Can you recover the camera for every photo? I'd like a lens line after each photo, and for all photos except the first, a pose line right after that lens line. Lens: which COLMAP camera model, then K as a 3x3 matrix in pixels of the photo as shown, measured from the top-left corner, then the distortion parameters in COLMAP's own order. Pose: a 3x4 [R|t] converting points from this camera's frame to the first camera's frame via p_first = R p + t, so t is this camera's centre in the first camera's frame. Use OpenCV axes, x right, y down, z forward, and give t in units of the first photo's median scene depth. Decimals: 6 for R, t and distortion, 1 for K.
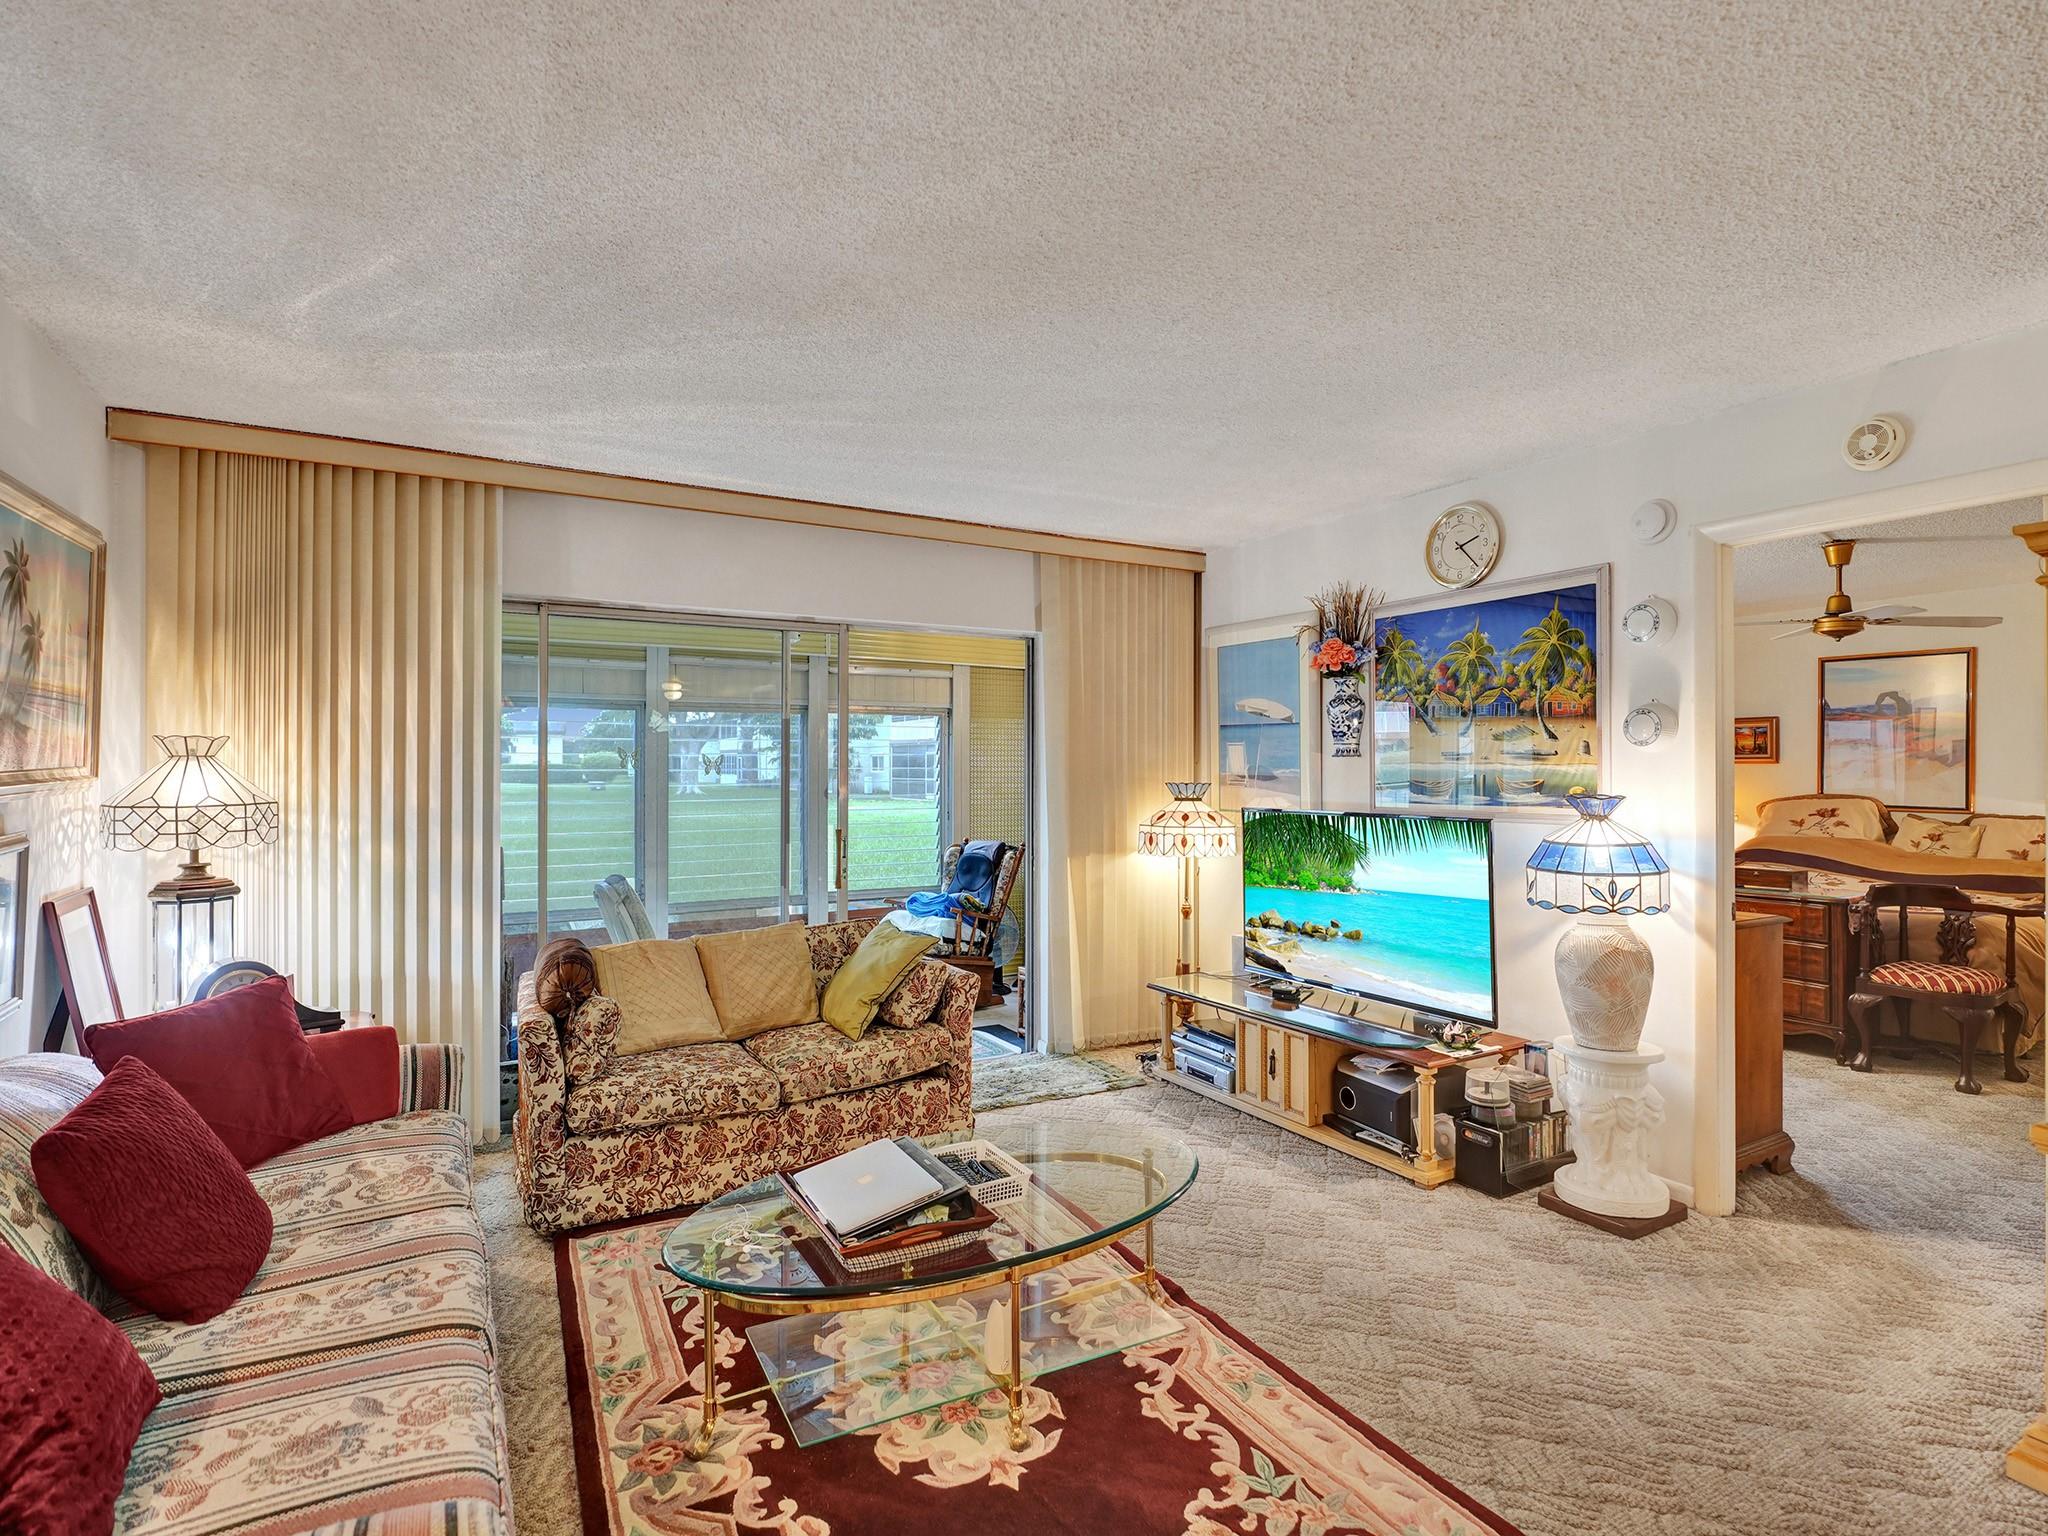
lens RADIAL K [[1036.8, 0, 1026.9], [0, 1036.8, 768.5], [0, 0, 1]] dist [-0.004187, -0.002760]
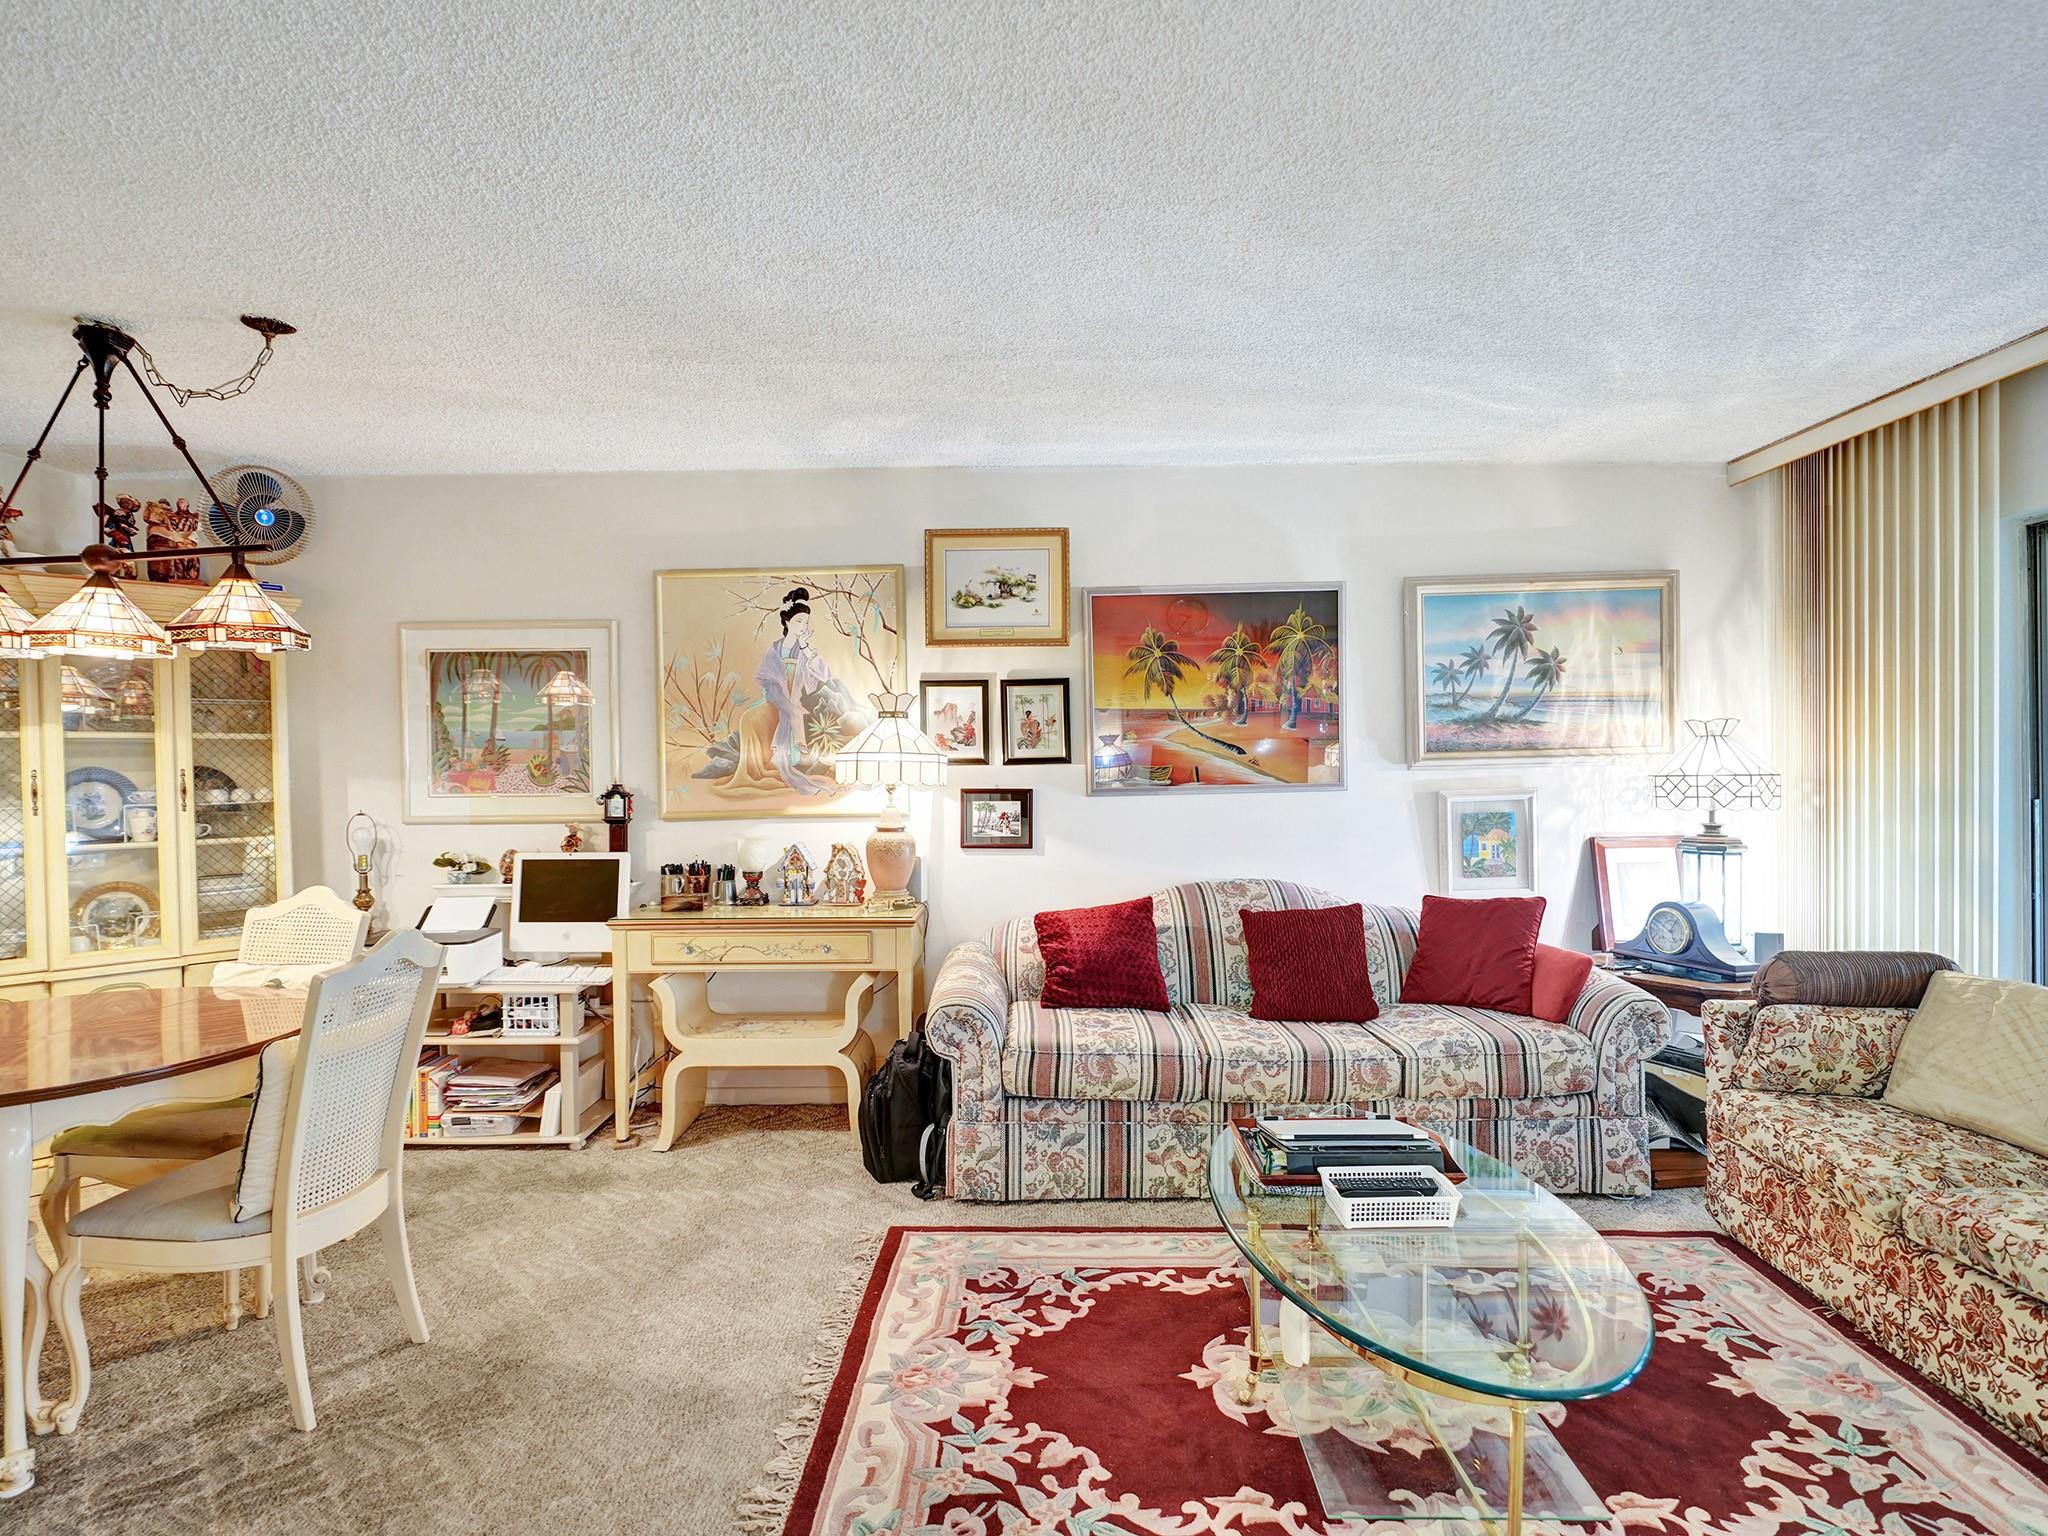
lens RADIAL K [[1035.6, 0, 1028.0], [0, 1035.6, 776.4], [0, 0, 1]] dist [-0.002731, -0.002966]
pose [[-0.493889, 0.012391, -0.869436, 0.592246], [0.005971, 0.999923, 0.010859, 0.016114], [0.869504, 0.000172, -0.493925, 0.800384]]
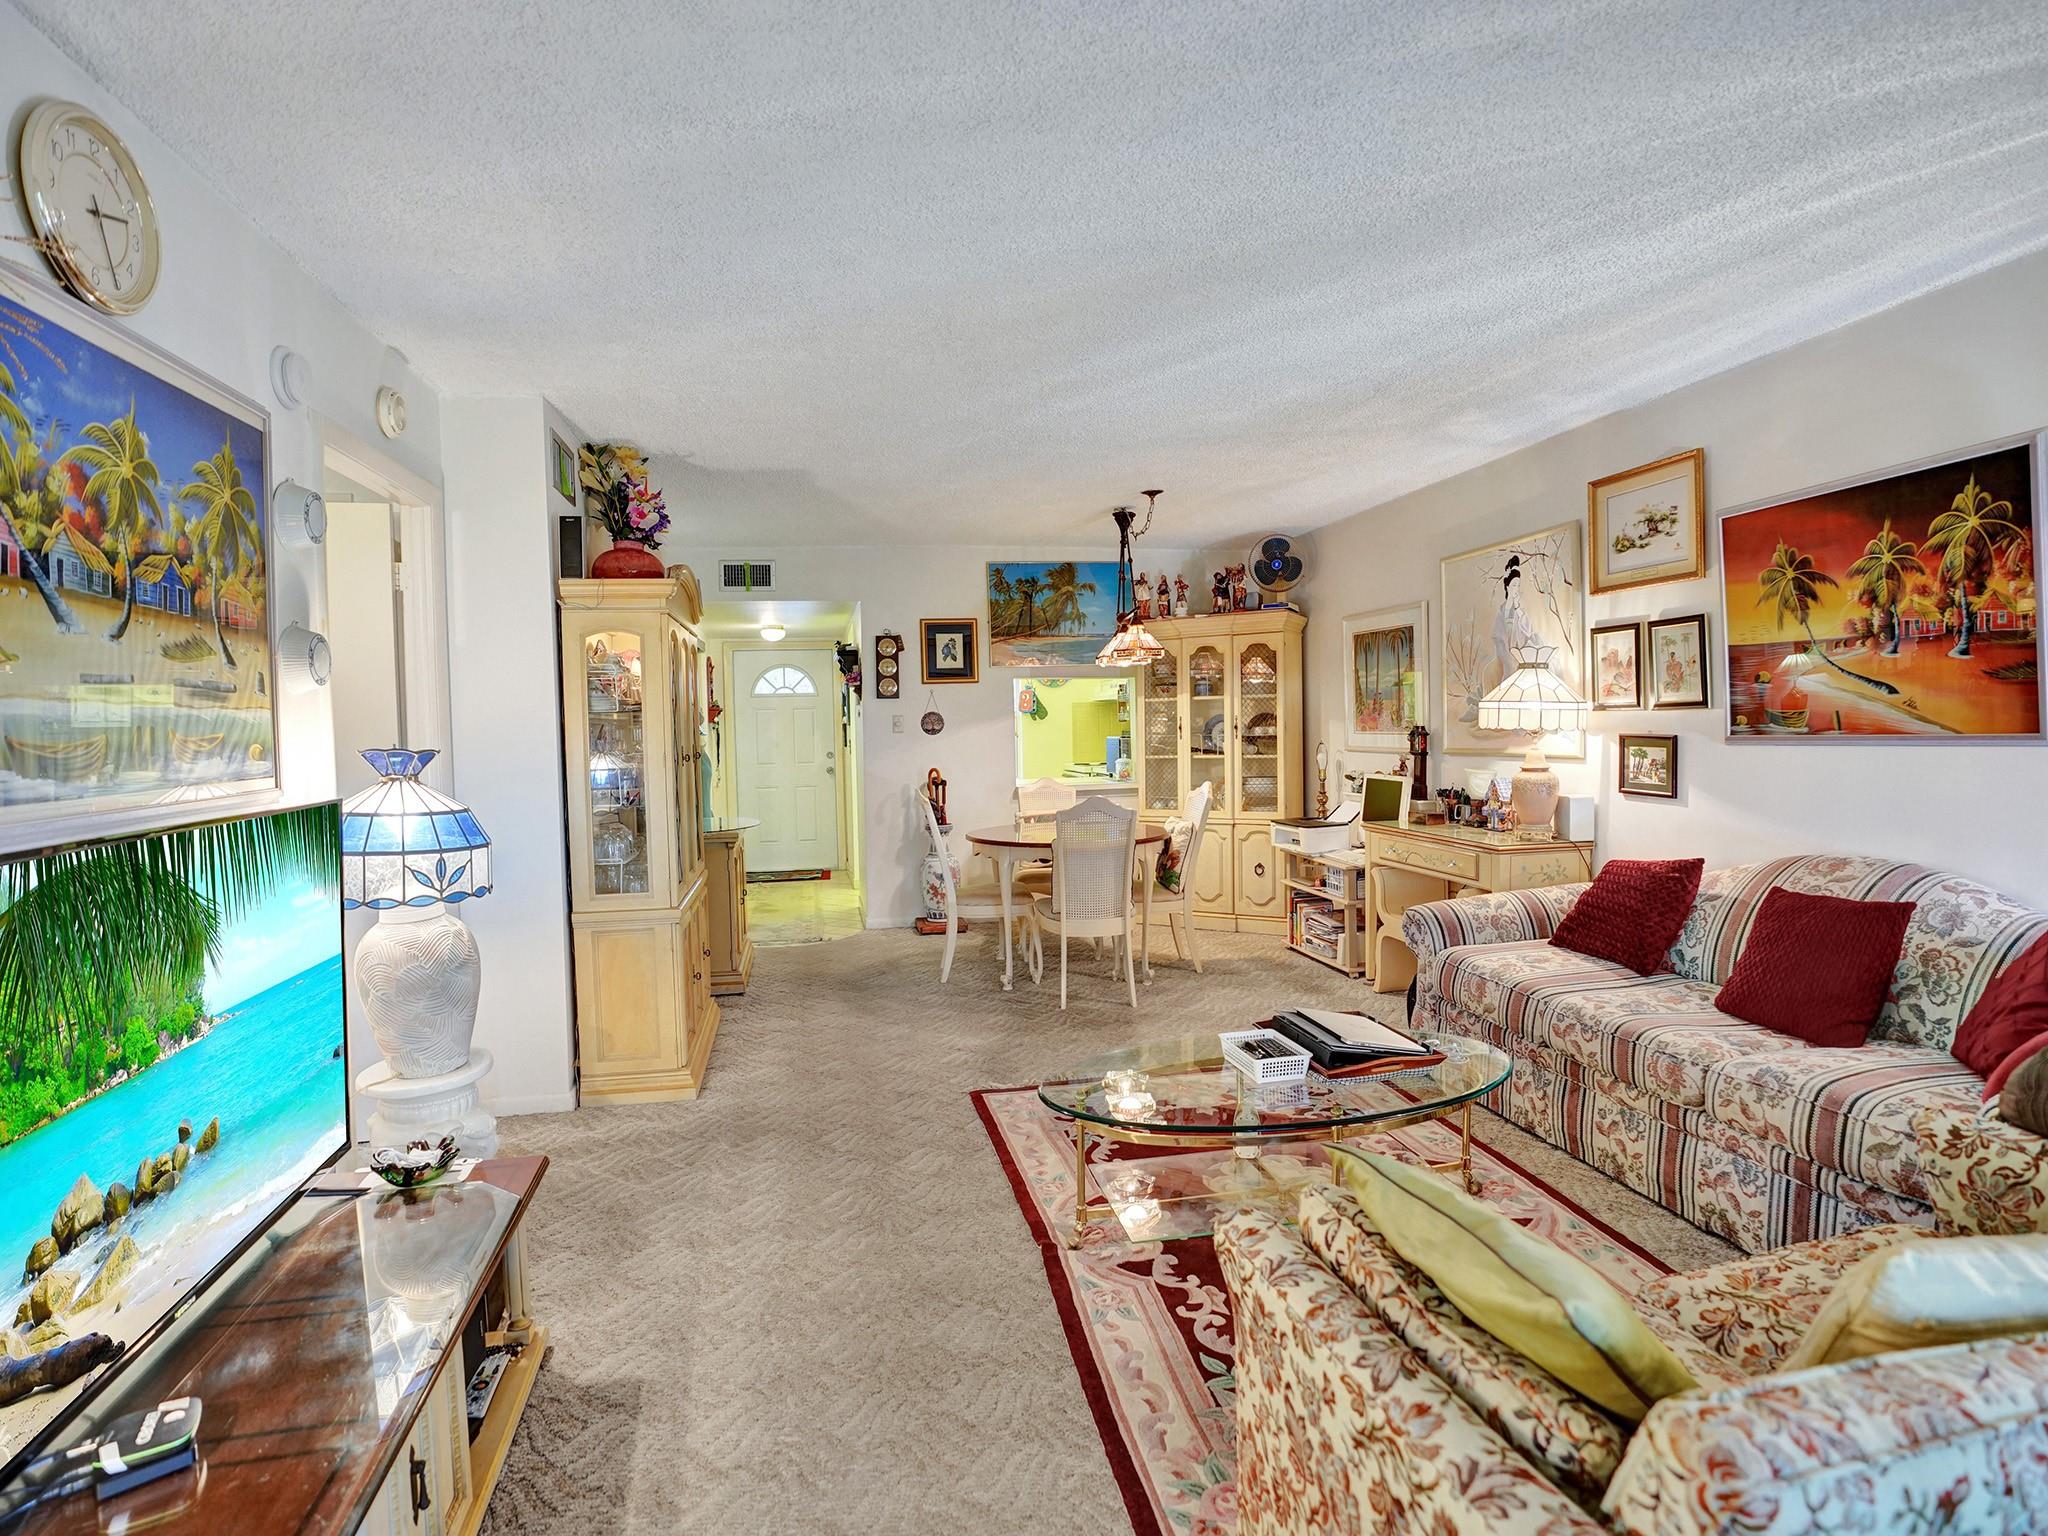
lens RADIAL K [[1061.5, 0, 1028.7], [0, 1061.5, 769.6], [0, 0, 1]] dist [-0.077245, 0.034771]
pose [[-0.952479, 0.004260, 0.304575, -0.105908], [0.019932, 0.998631, 0.048365, 0.012580], [-0.303952, 0.052137, -0.951260, 1.479962]]
